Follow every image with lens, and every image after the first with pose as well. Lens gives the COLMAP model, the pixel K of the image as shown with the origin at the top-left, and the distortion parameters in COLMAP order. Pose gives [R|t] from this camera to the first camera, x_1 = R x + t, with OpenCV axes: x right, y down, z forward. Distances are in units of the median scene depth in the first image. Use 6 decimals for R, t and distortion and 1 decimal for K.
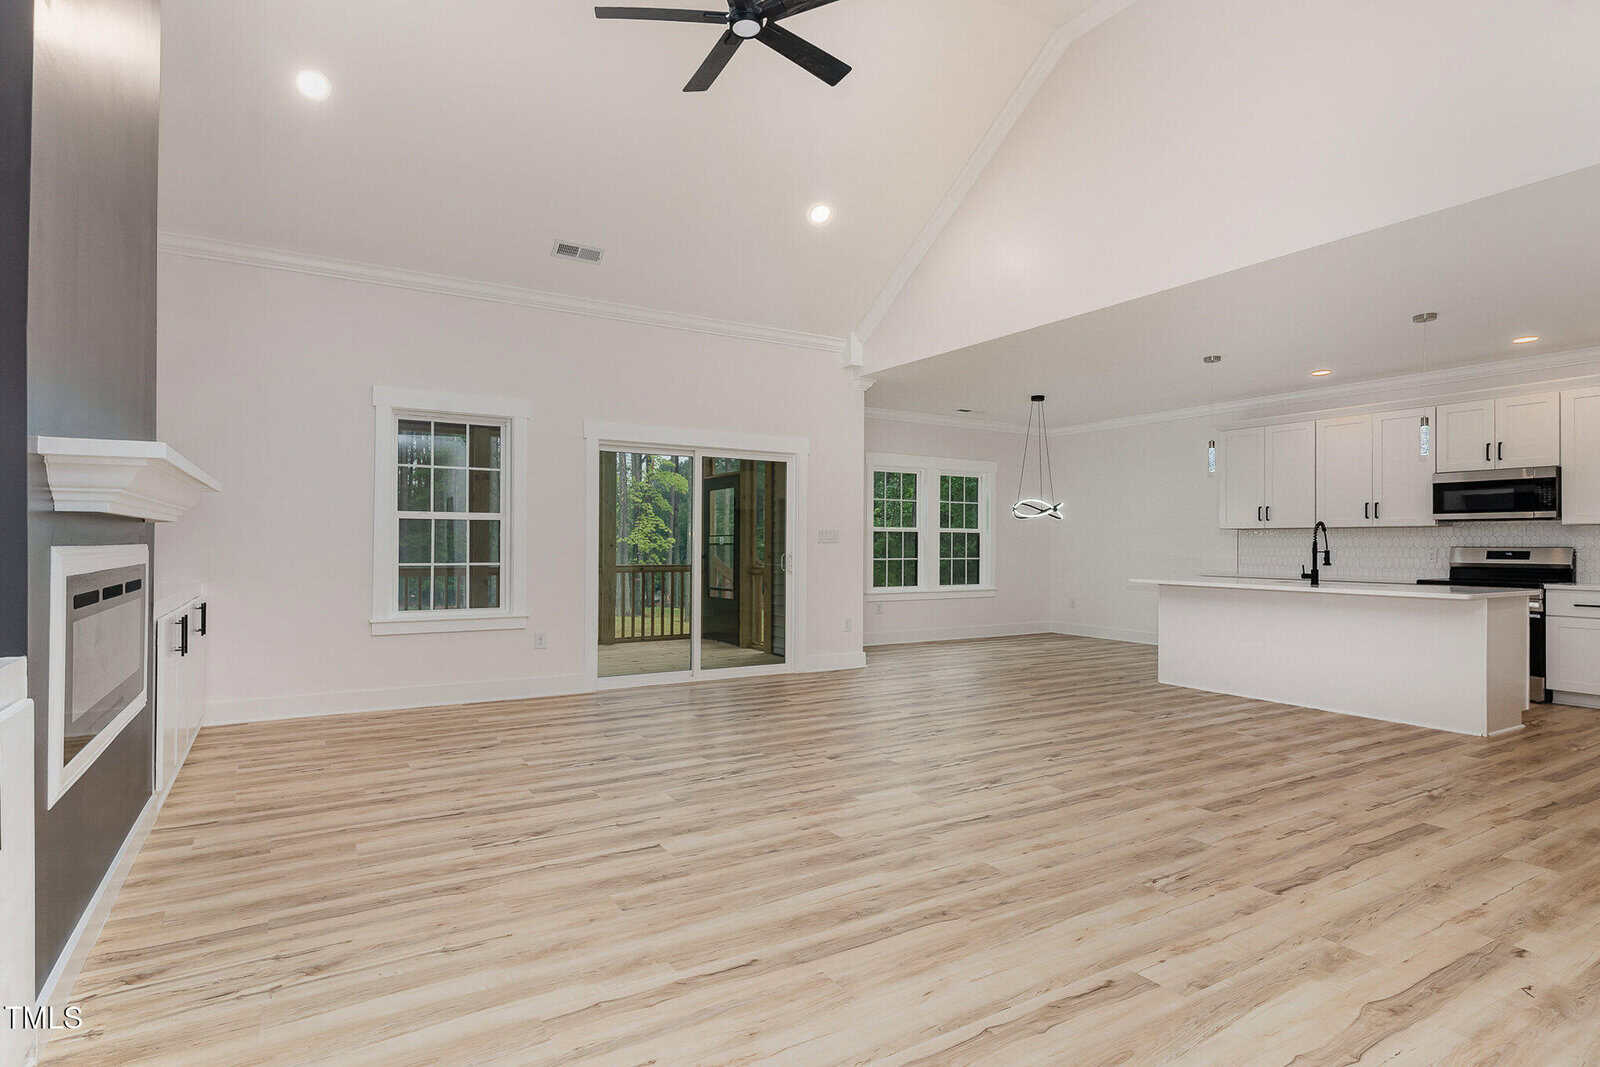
lens RADIAL K [[804.4, 0, 770.6], [0, 804.4, 541.2], [0, 0, 1]] dist [-0.002524, -0.000773]
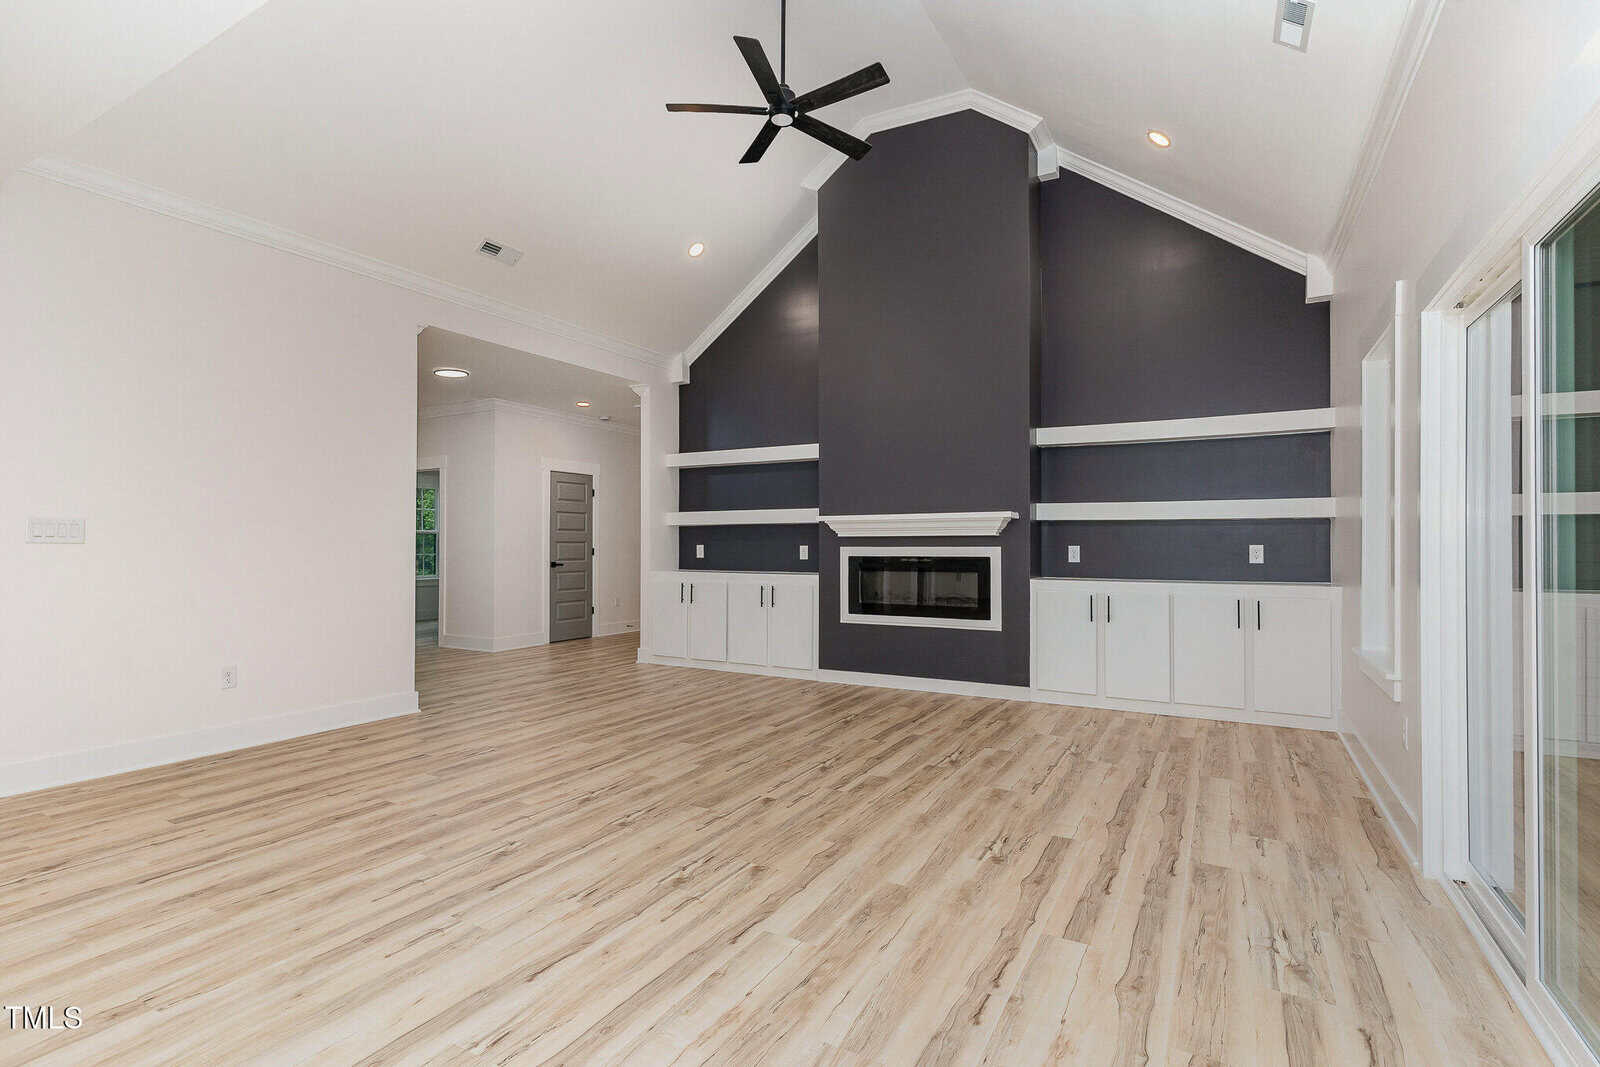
lens RADIAL K [[804.4, 0, 770.6], [0, 804.4, 541.2], [0, 0, 1]] dist [-0.002524, -0.000773]
pose [[-0.877924, -0.008572, -0.478724, 0.576283], [-0.004055, 0.999937, -0.010469, -0.004385], [0.478783, -0.007249, -0.877903, 2.056541]]
